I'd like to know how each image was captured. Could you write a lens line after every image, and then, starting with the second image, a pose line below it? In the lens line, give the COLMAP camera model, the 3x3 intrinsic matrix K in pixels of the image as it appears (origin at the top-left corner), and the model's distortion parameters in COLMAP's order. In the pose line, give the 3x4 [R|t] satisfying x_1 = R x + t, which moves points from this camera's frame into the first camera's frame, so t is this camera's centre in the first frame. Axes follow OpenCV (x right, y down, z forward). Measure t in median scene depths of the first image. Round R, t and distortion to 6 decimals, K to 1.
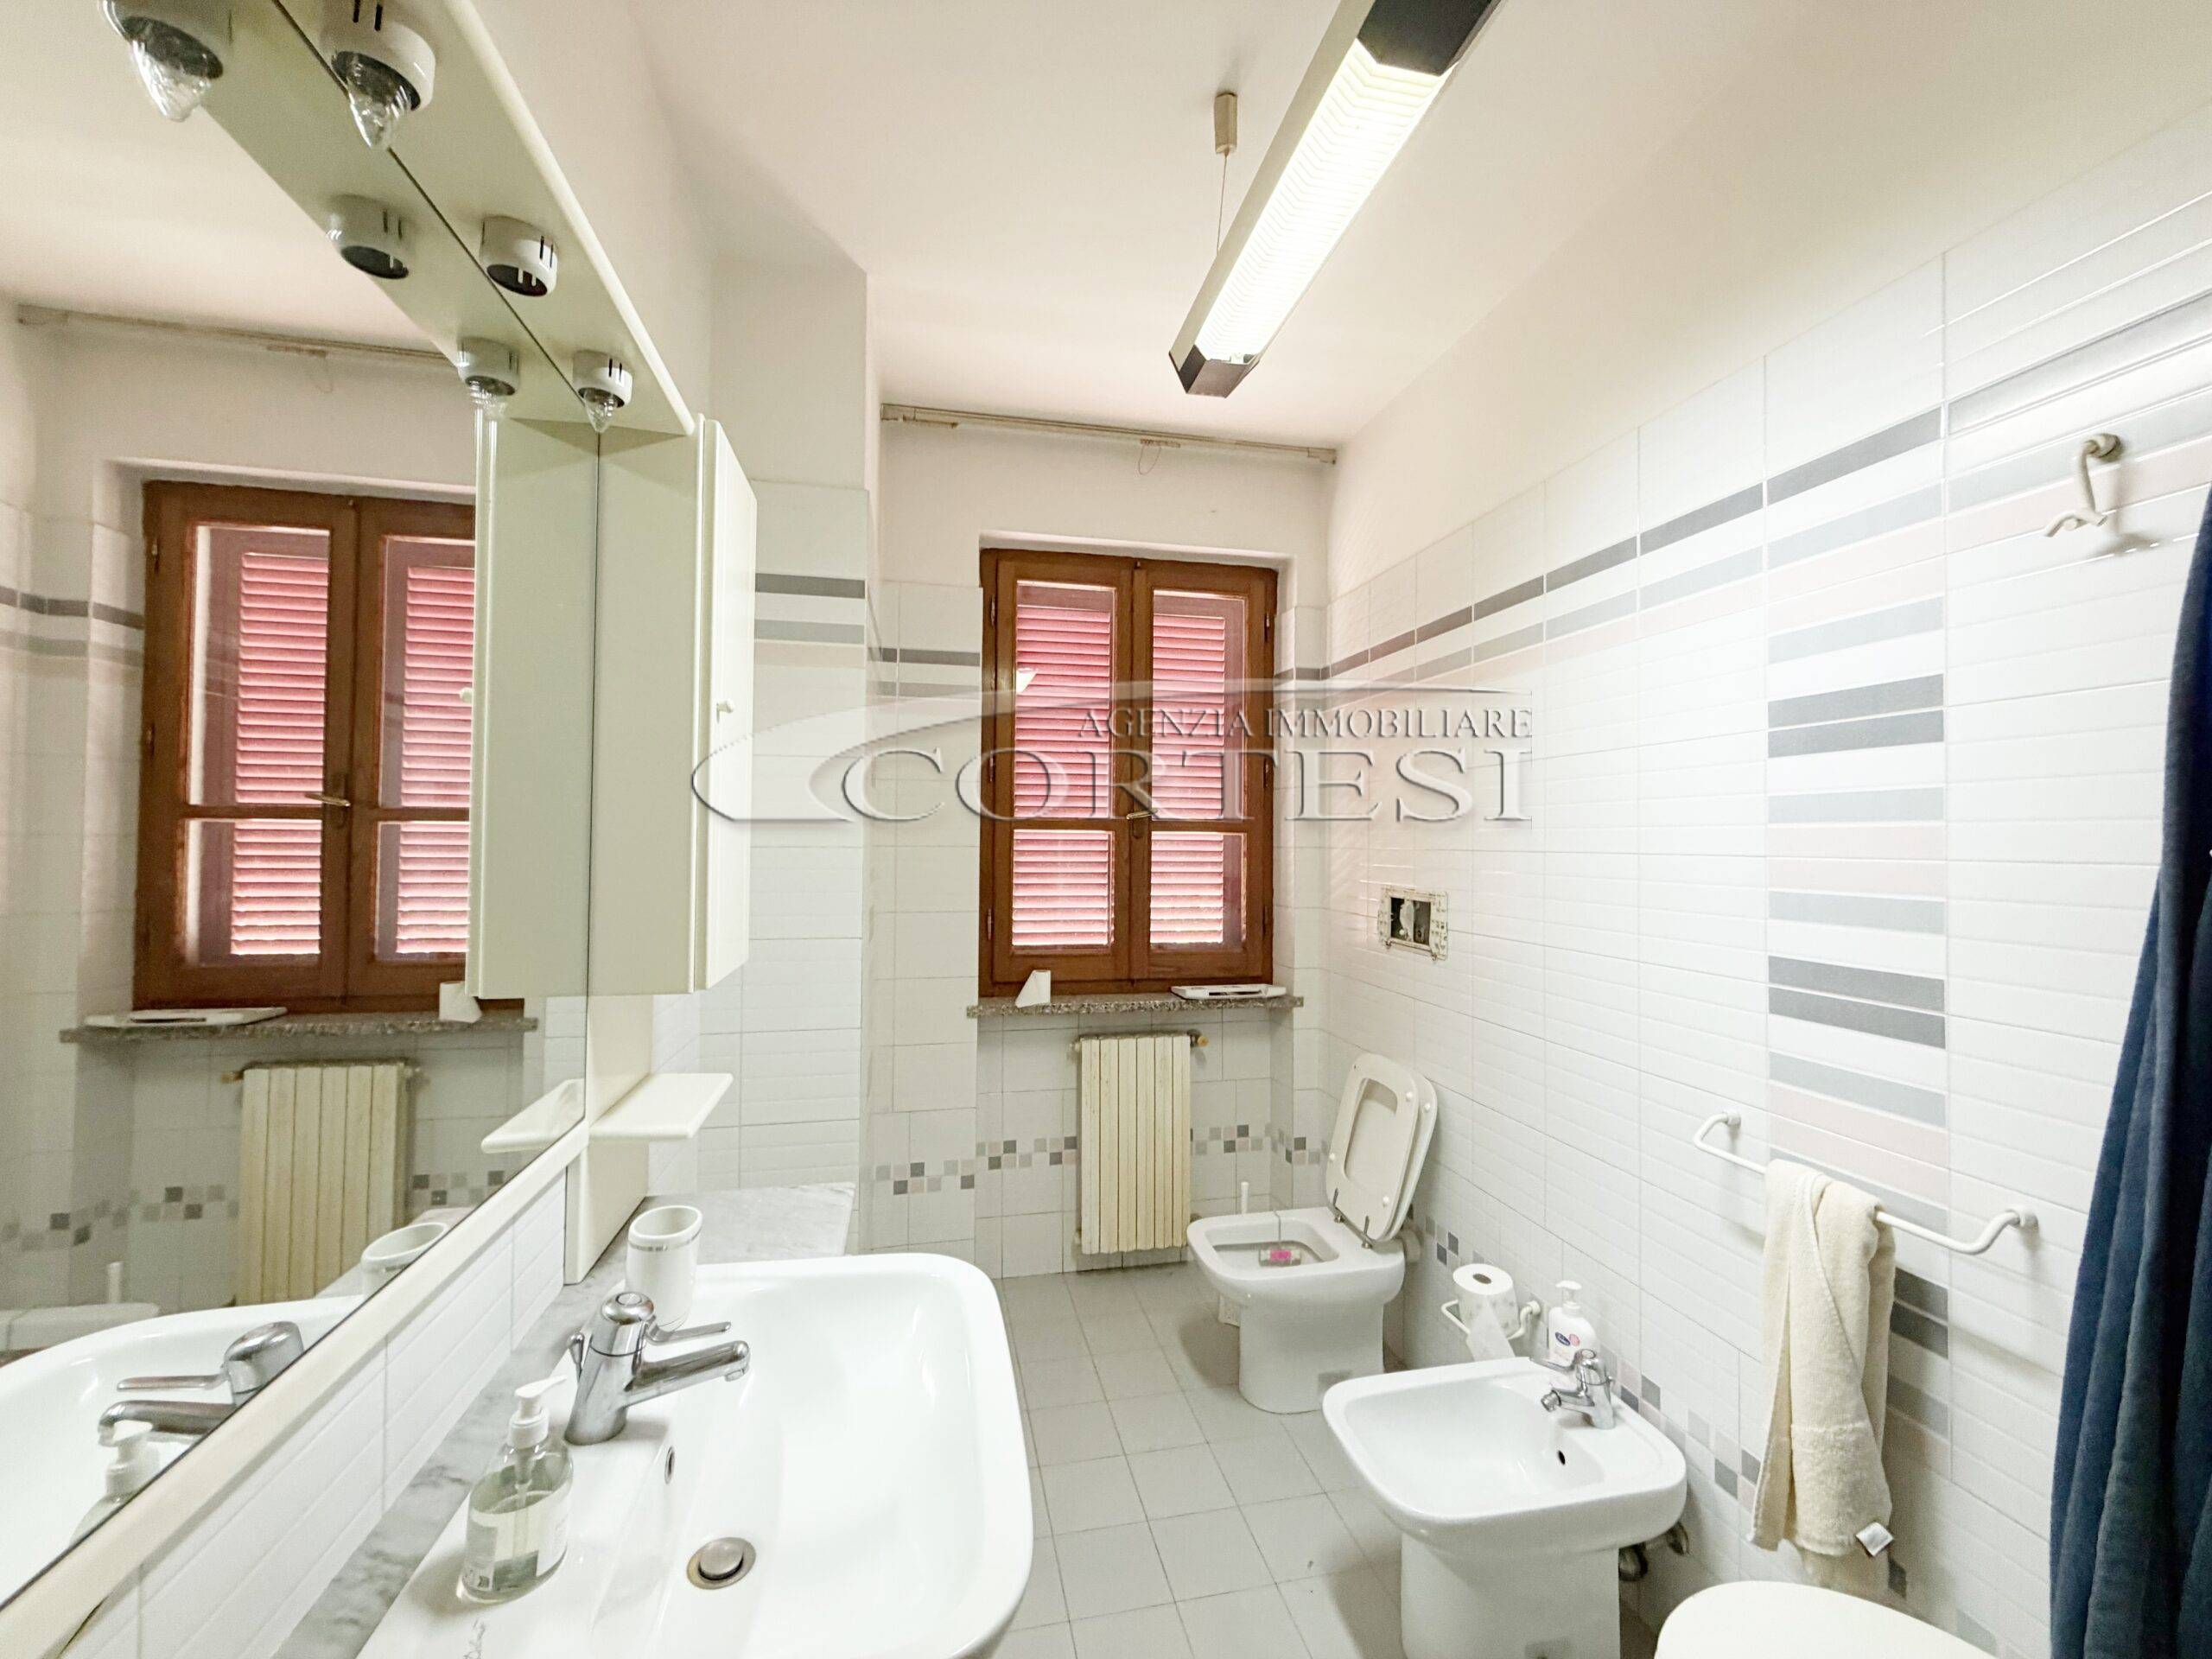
lens RADIAL K [[879.7, 0, 1103.1], [0, 879.7, 837.7], [0, 0, 1]] dist [-0.000969, 0.000359]
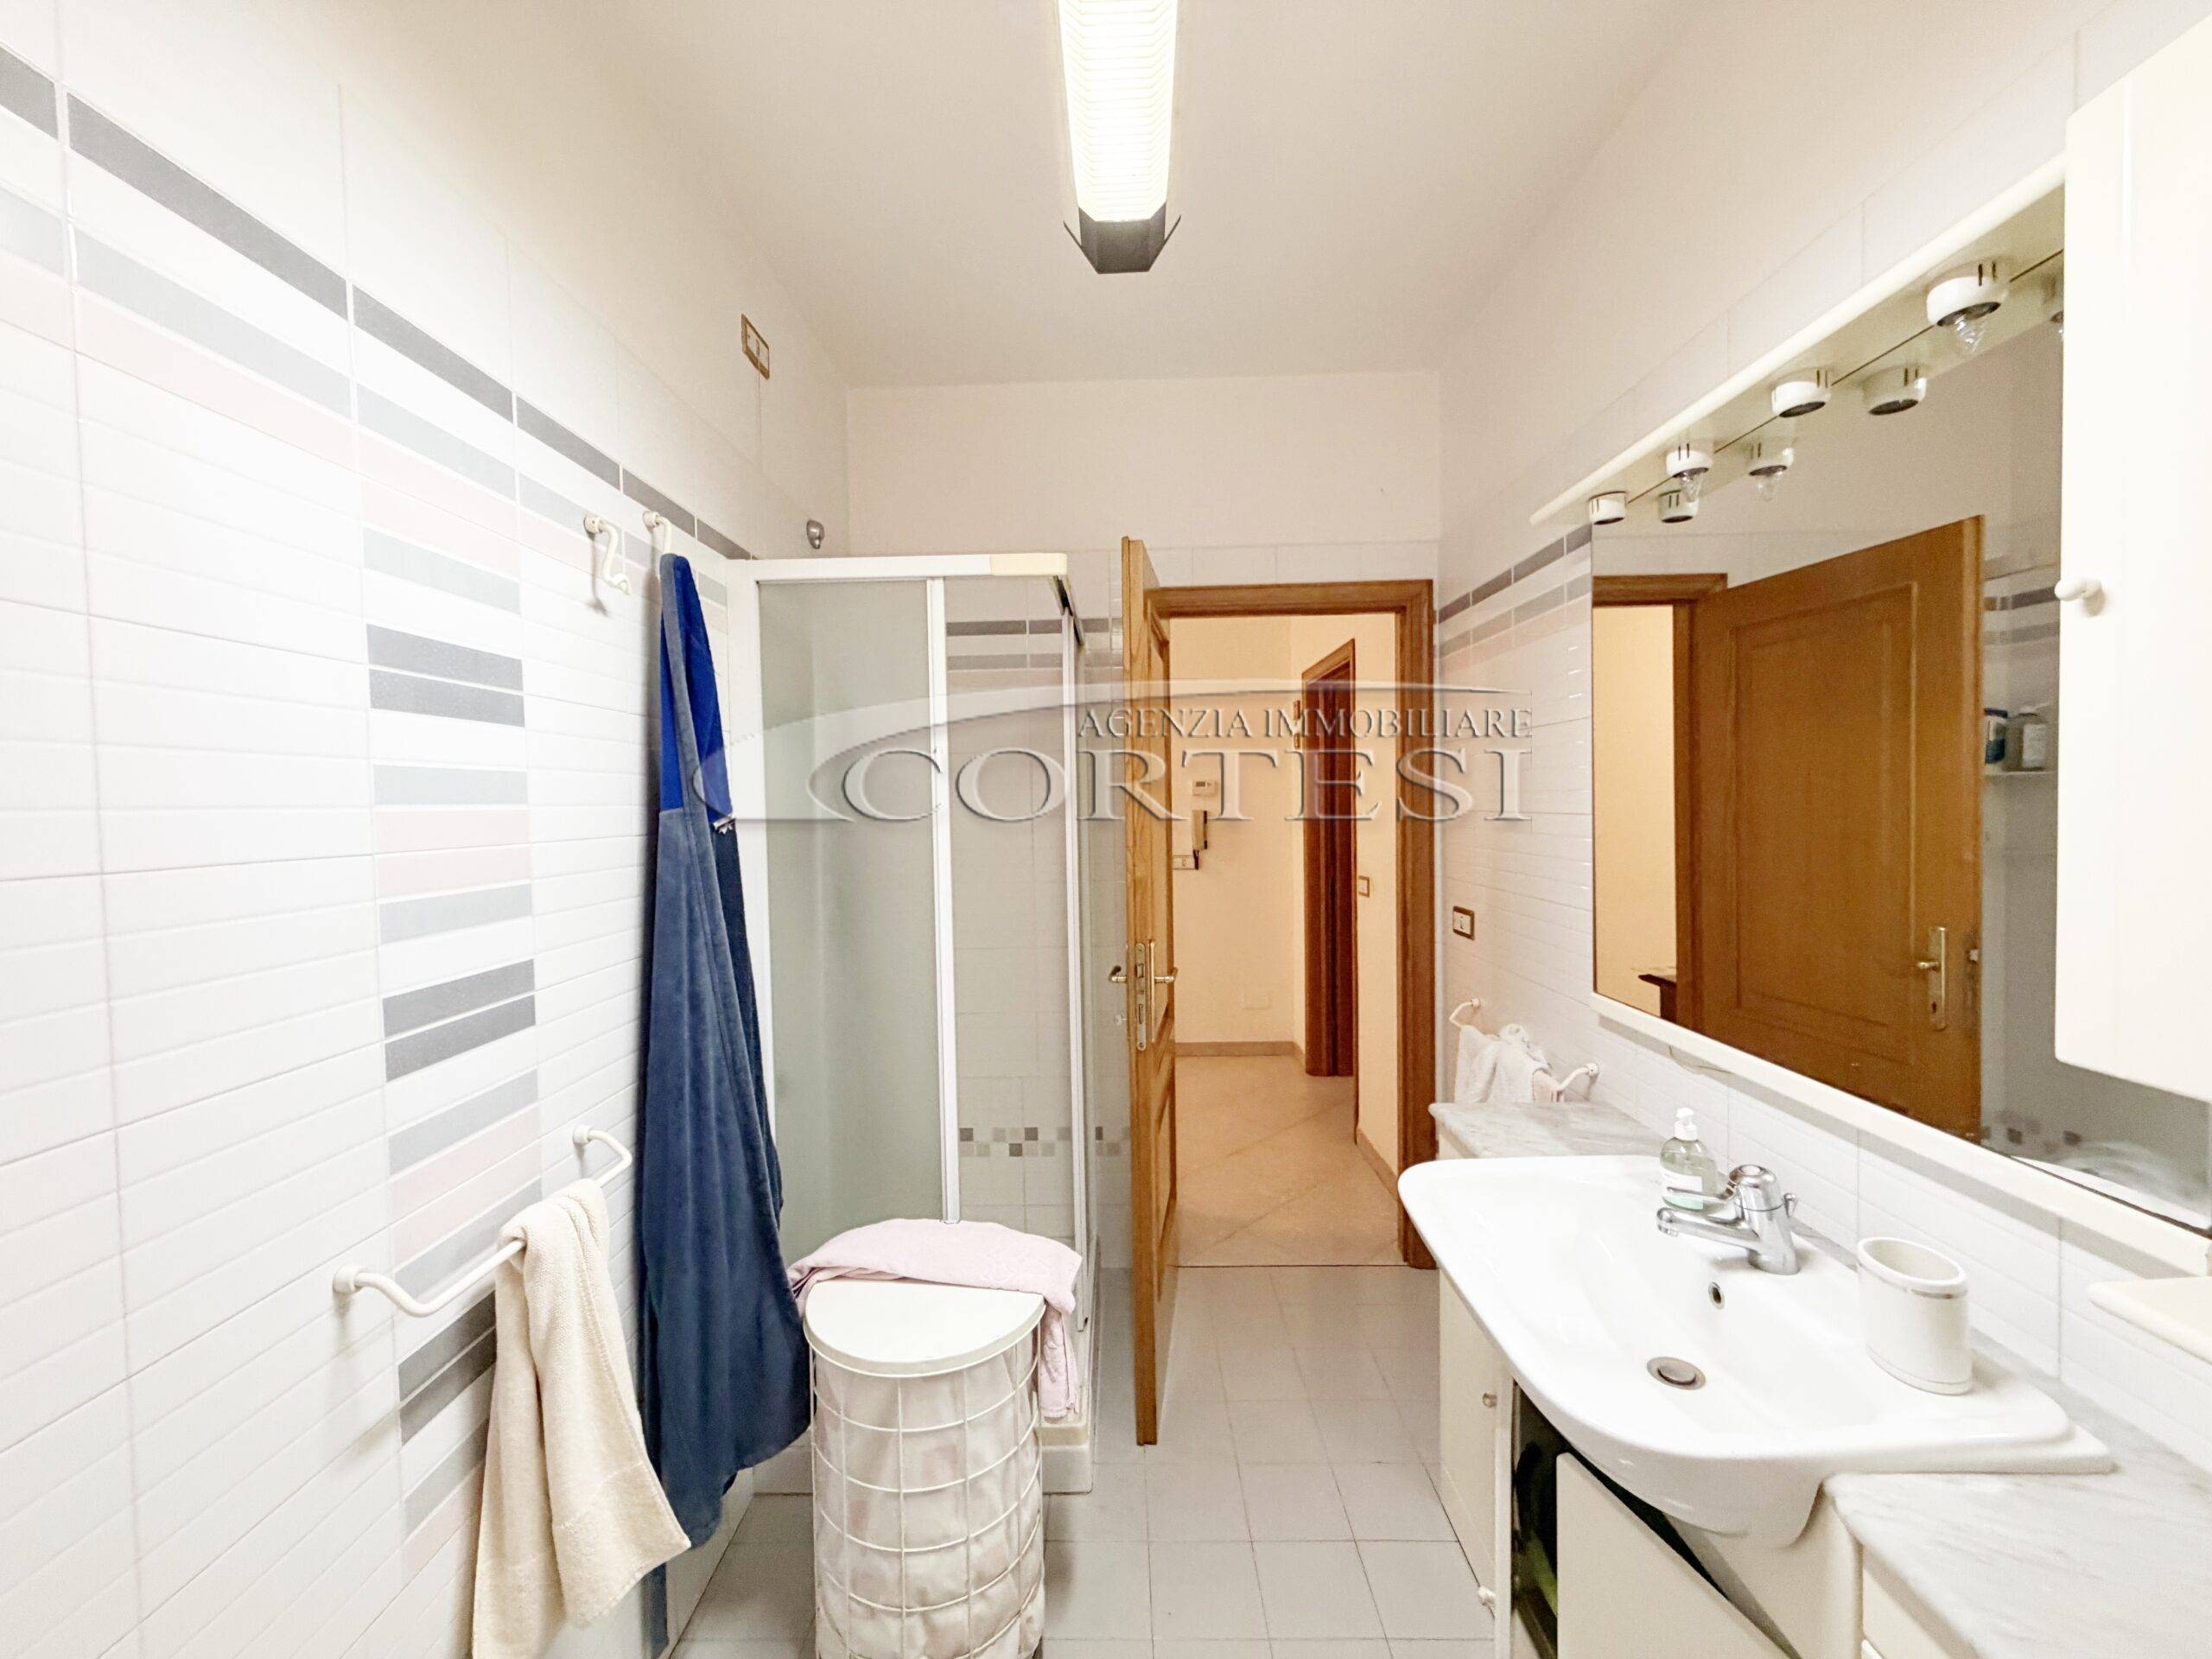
lens RADIAL K [[879.7, 0, 1106.5], [0, 879.7, 822.9], [0, 0, 1]] dist [-0.000969, 0.000359]
pose [[-0.972643, -0.005035, 0.232249, 0.055400], [0.000364, 0.999731, 0.023200, -0.019121], [-0.232303, 0.022650, -0.972380, 1.613305]]
